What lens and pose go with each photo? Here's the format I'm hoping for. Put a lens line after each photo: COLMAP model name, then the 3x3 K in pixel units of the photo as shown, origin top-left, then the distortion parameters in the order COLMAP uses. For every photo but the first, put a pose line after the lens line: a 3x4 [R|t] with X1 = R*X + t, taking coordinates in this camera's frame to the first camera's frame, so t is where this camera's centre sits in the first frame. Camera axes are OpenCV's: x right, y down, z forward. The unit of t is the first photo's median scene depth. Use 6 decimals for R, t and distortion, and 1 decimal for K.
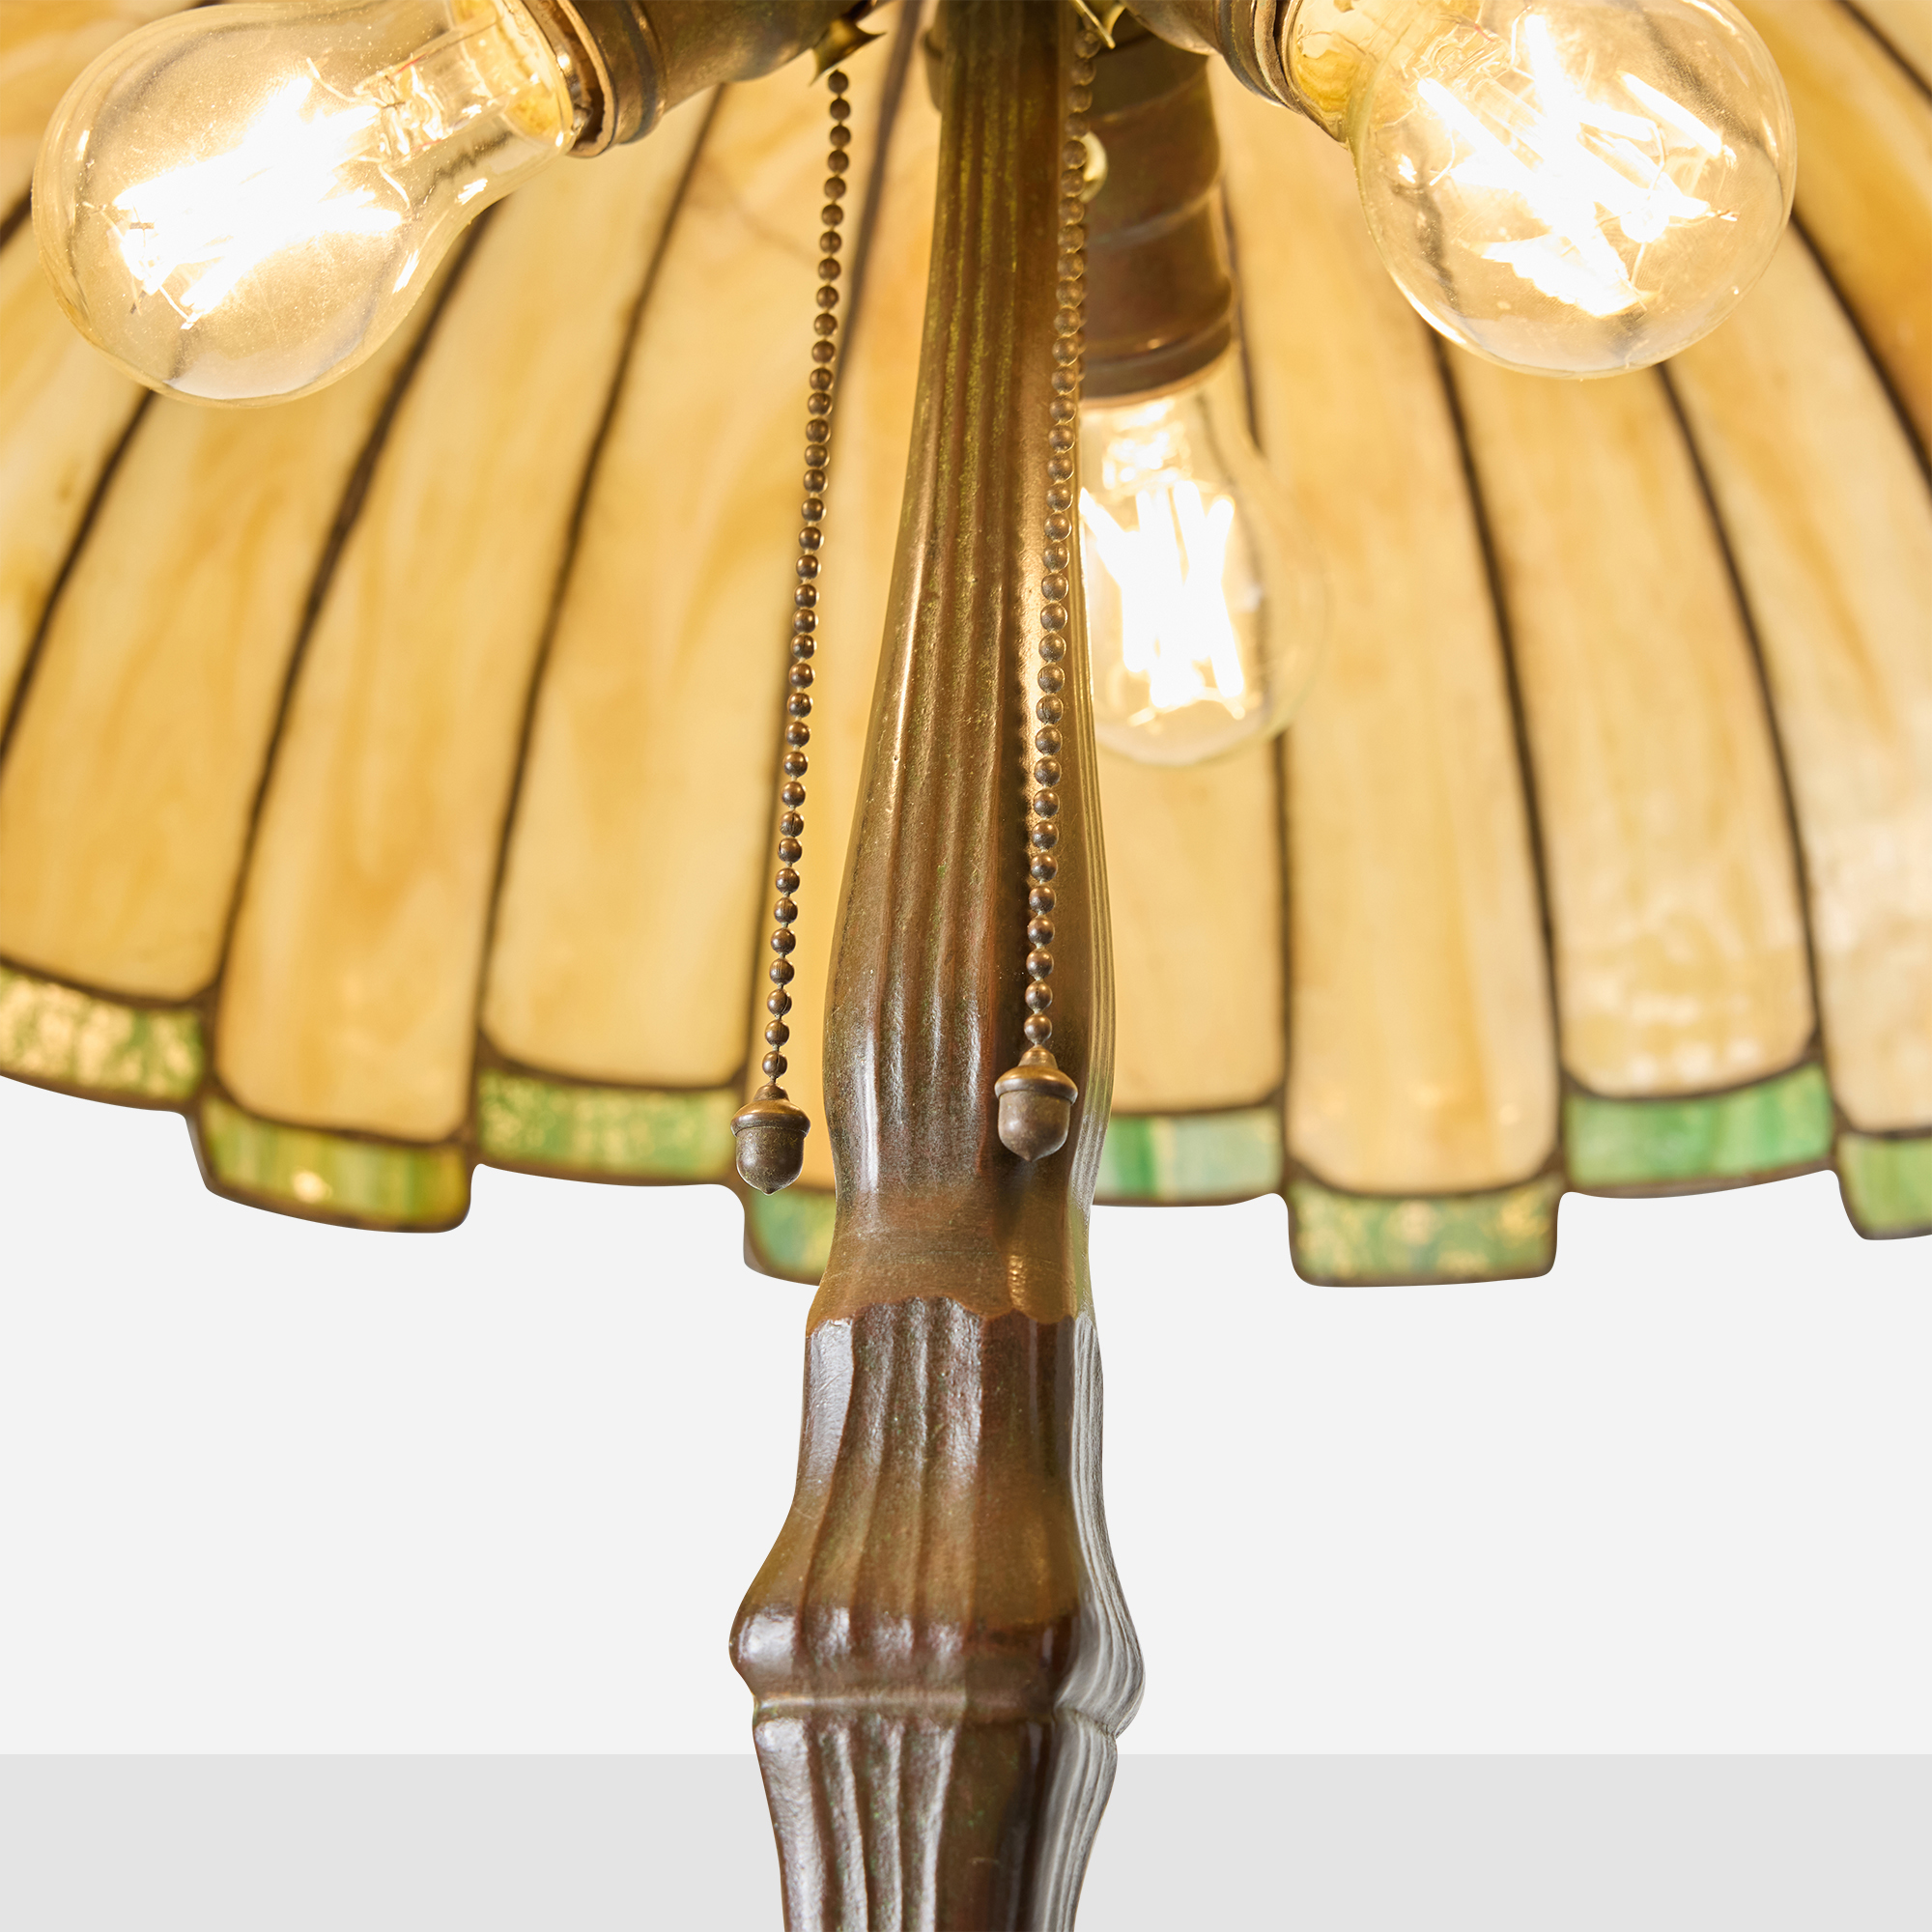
lens RADIAL K [[4297.6, 0, 966.0], [0, 4297.6, 966.0], [0, 0, 1]] dist [-0.063208, 0.303741]
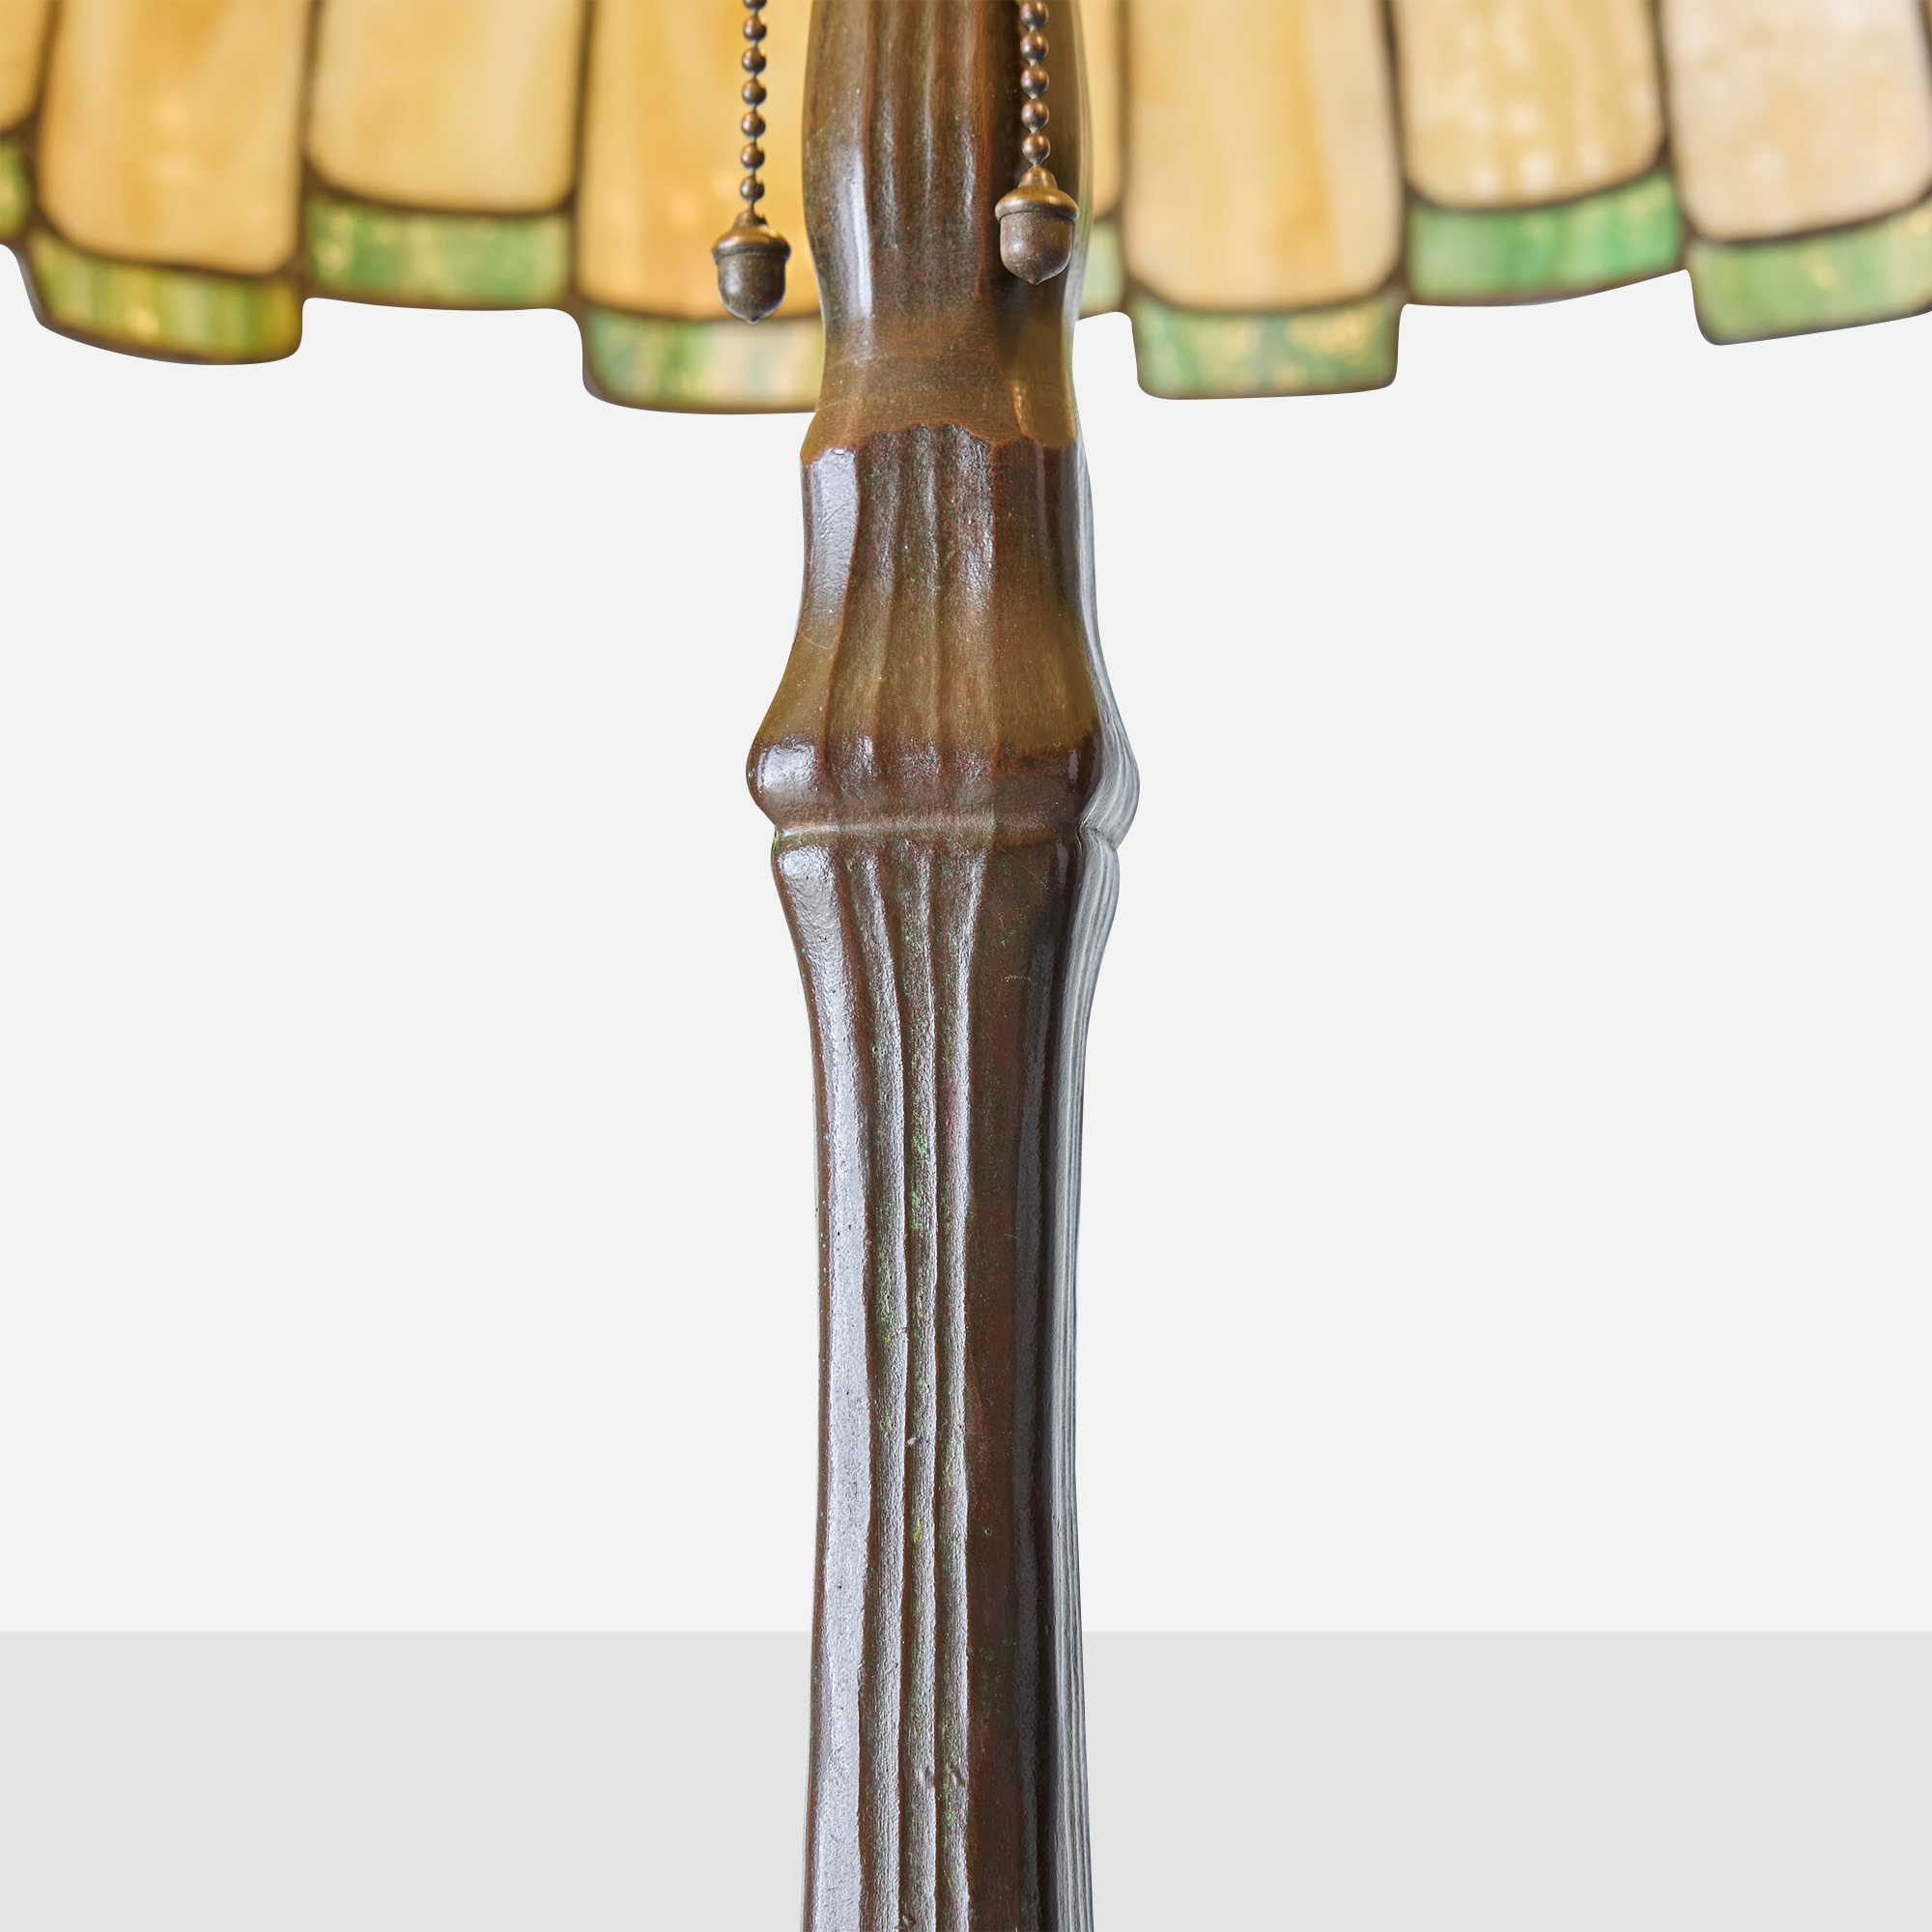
lens RADIAL K [[4297.6, 0, 966.0], [0, 4297.6, 966.0], [0, 0, 1]] dist [-0.063208, 0.303741]
pose [[0.993833, -0.034477, 0.105392, -0.109585], [0.012314, 0.978873, 0.204097, -0.002833], [-0.110202, -0.201540, 0.973261, 0.006533]]
